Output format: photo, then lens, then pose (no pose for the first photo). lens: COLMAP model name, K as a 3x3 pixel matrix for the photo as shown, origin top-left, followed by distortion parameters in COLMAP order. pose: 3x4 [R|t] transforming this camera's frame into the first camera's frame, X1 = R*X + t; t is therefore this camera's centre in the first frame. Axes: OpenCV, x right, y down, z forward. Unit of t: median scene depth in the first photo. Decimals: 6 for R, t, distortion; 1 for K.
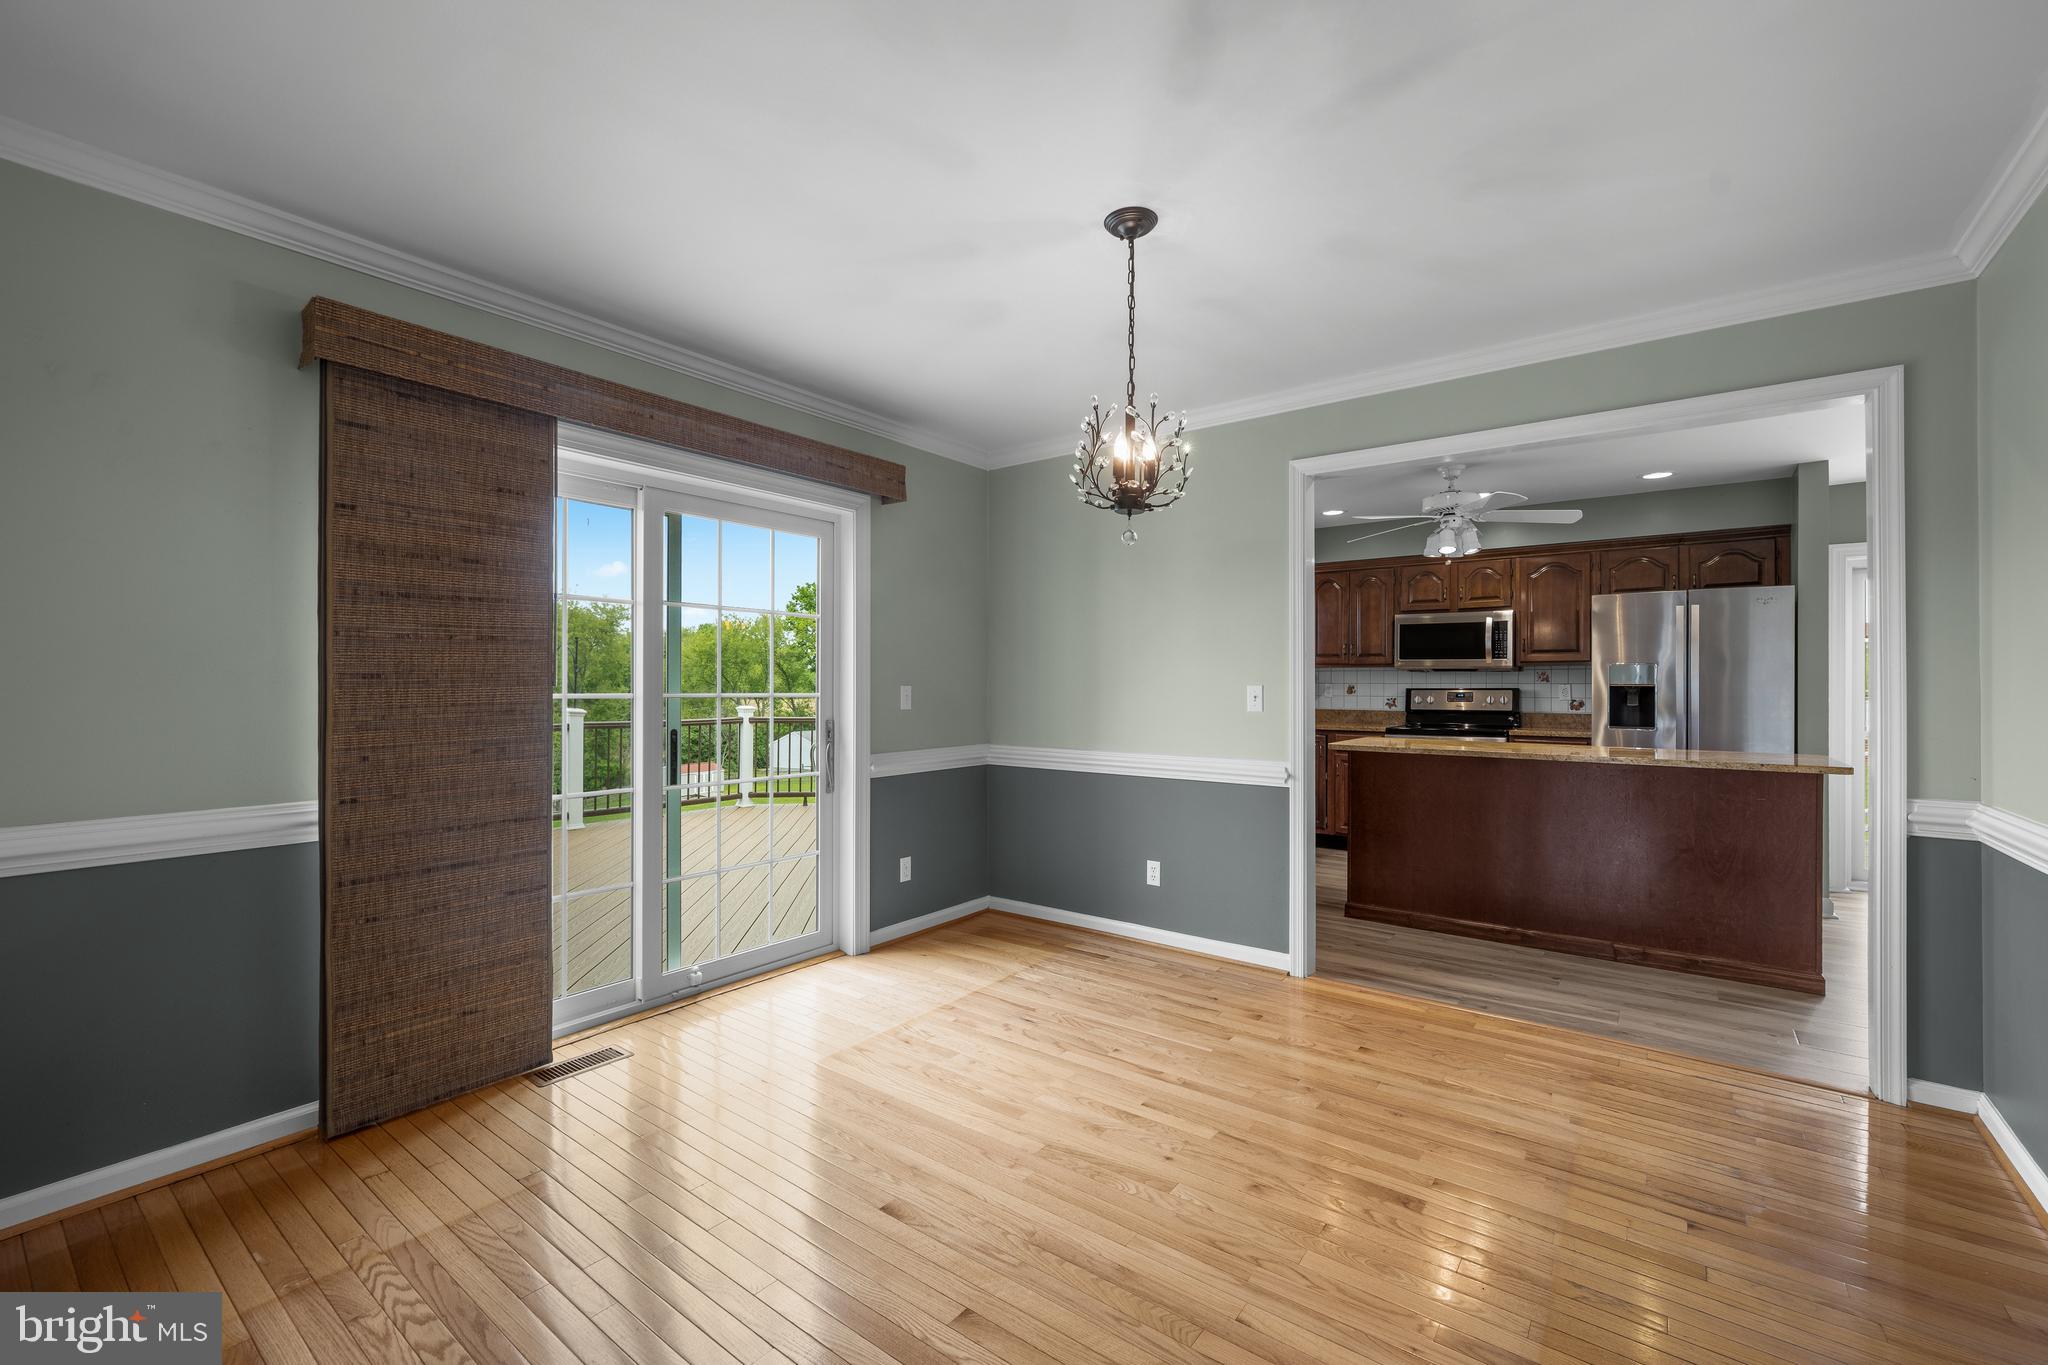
lens RADIAL K [[854.3, 0, 1017.3], [0, 854.3, 679.7], [0, 0, 1]] dist [-0.001313, -0.000222]
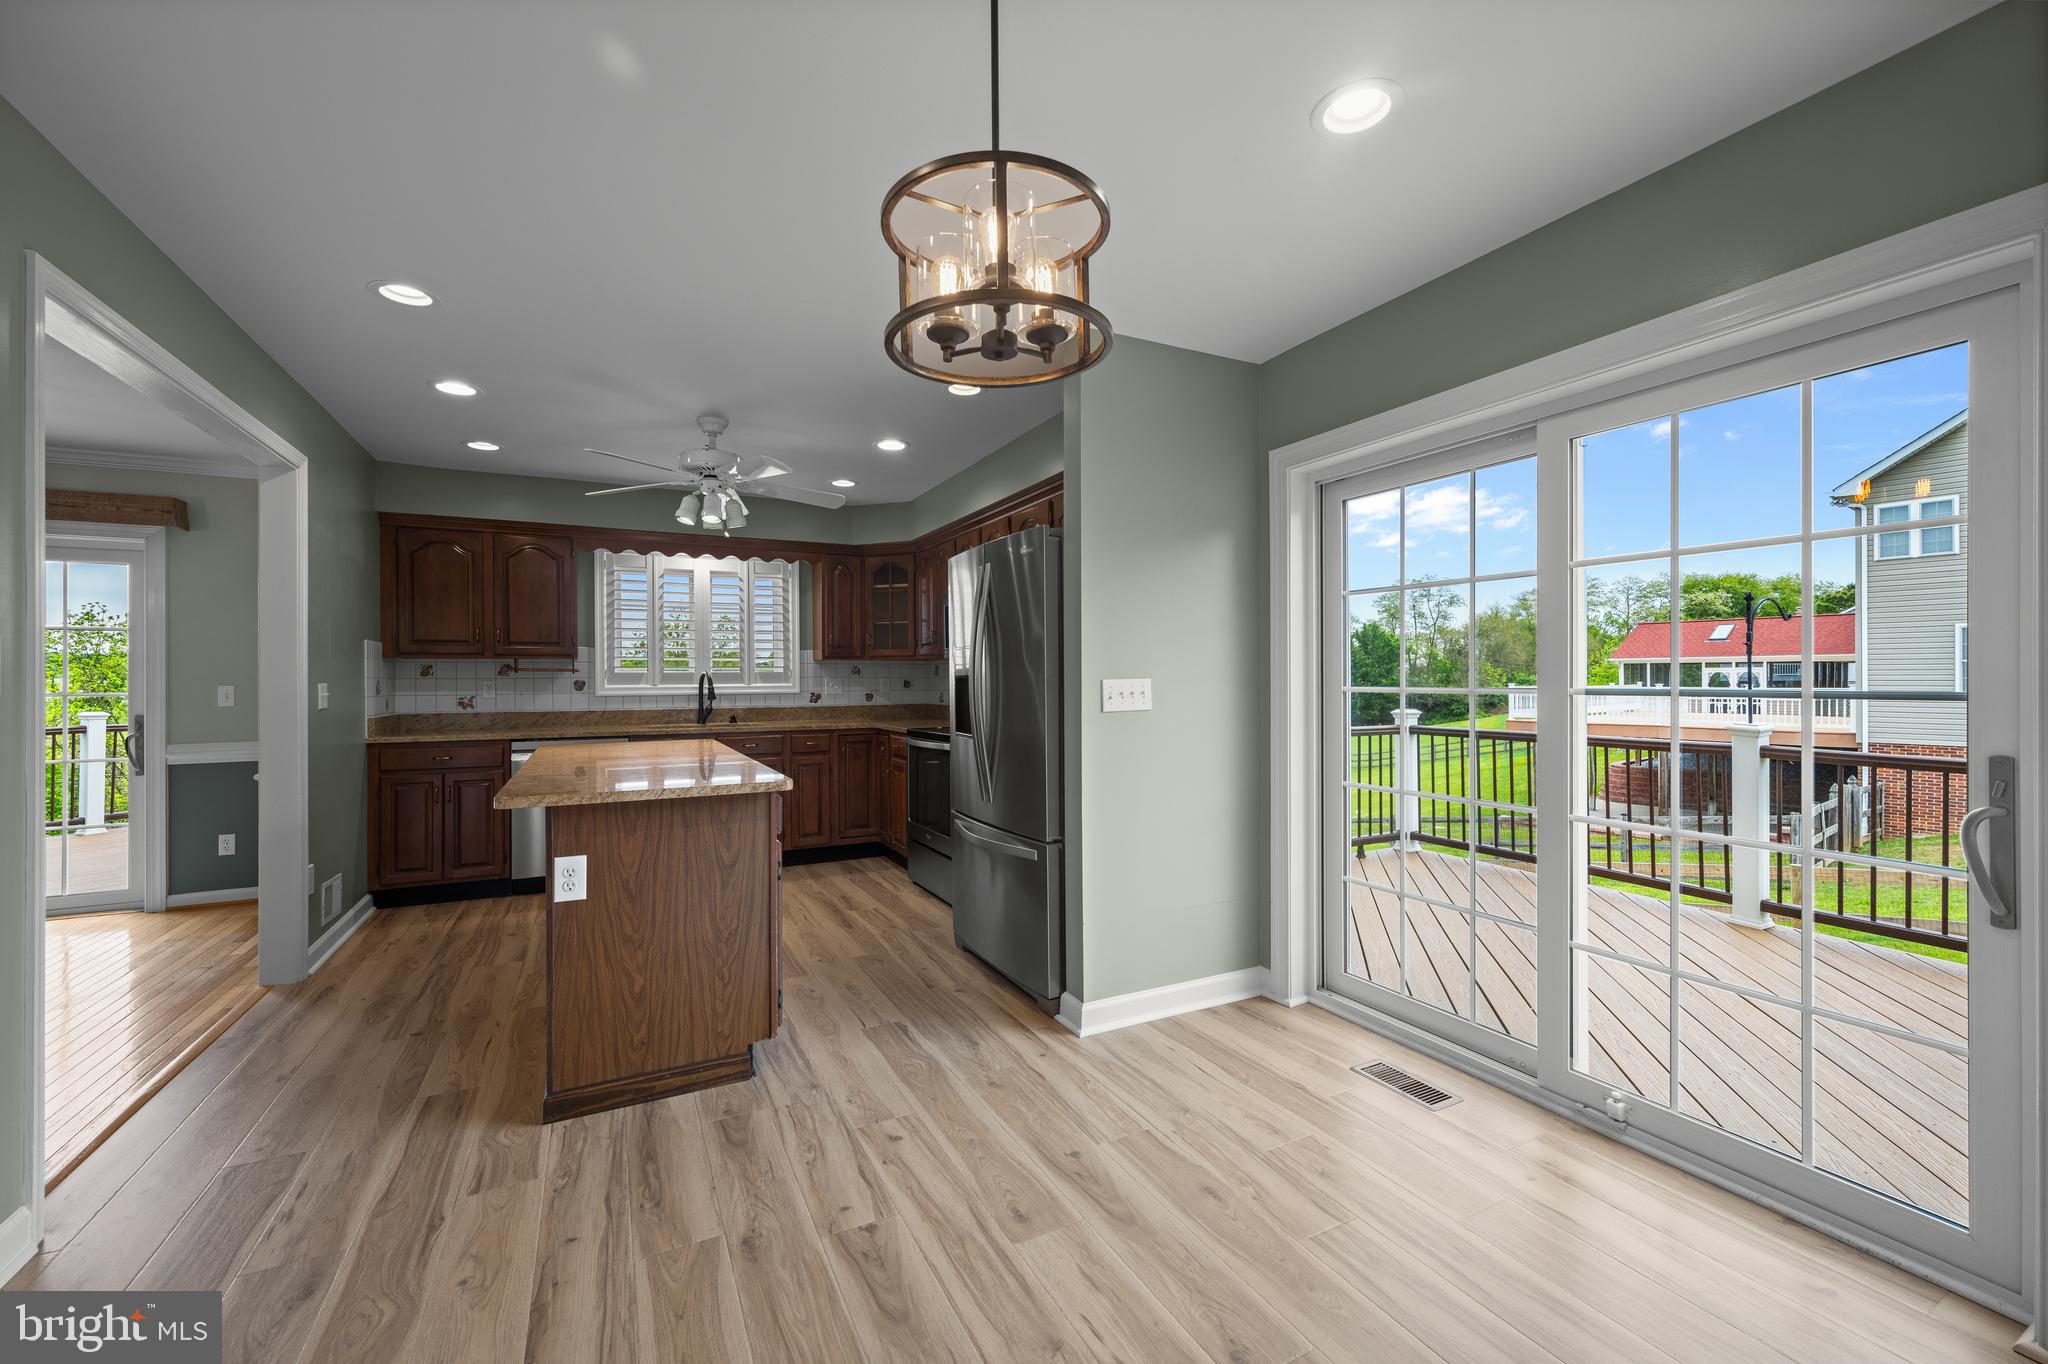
lens RADIAL K [[819.2, 0, 1019.9], [0, 819.2, 675.3], [0, 0, 1]] dist [0.000914, 0.000126]
pose [[0.901047, -0.012485, -0.433543, 1.330403], [0.013371, 0.999910, -0.001006, 0.008042], [0.433516, -0.004890, 0.901132, 0.473035]]
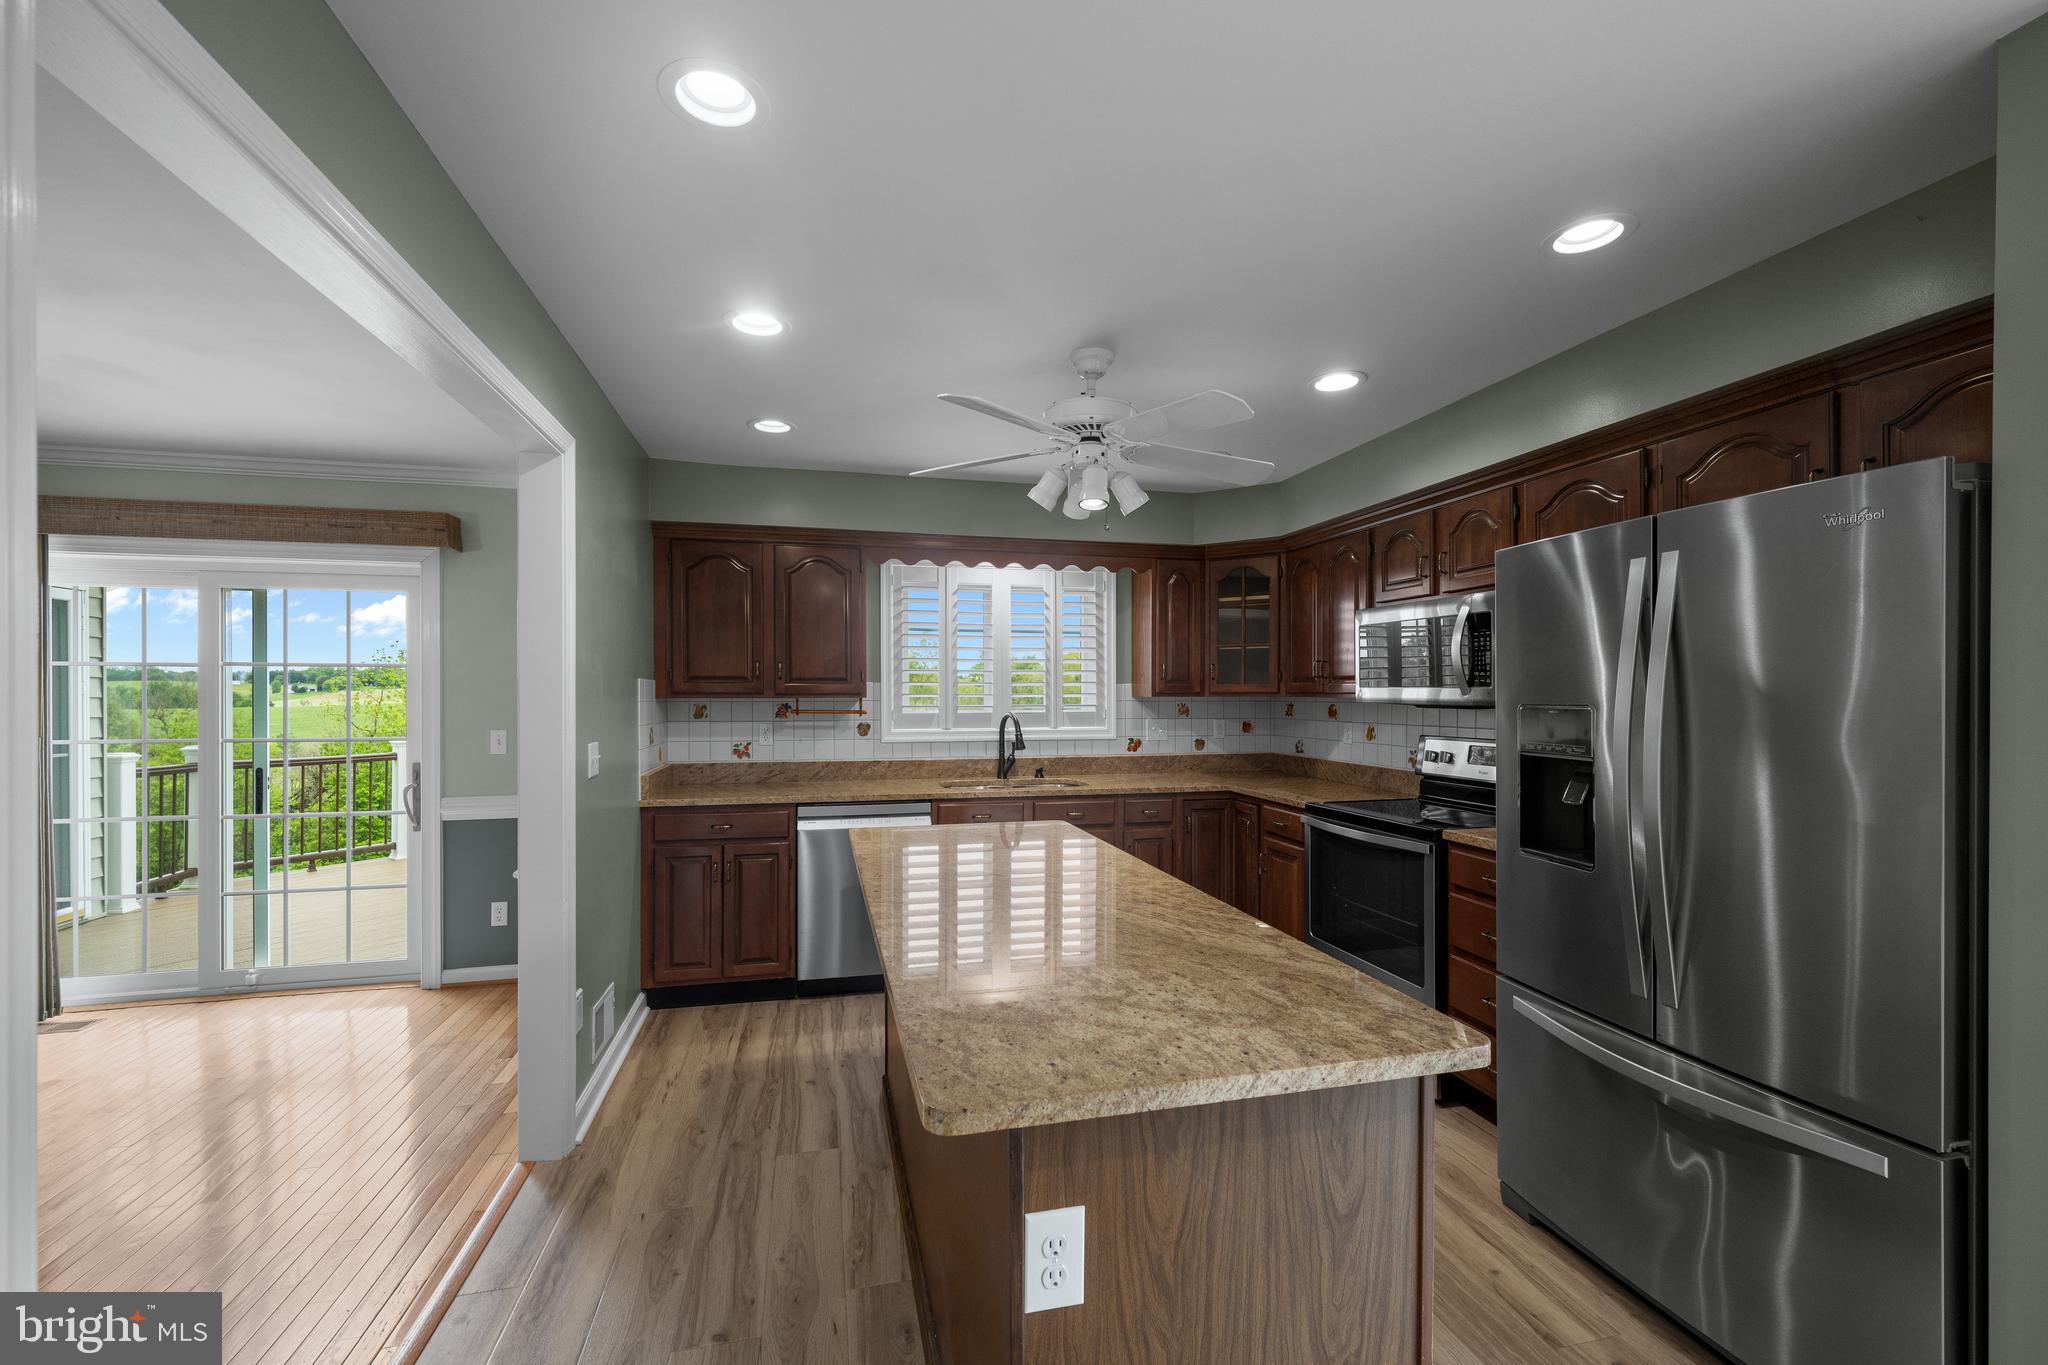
lens RADIAL K [[823.9, 0, 1012.8], [0, 823.9, 691.5], [0, 0, 1]] dist [-0.000004, 0.000198]
pose [[0.774574, -0.005848, -0.632456, 0.955630], [0.007981, 0.999968, 0.000527, -0.034555], [0.632432, -0.005456, 0.774596, 0.641510]]
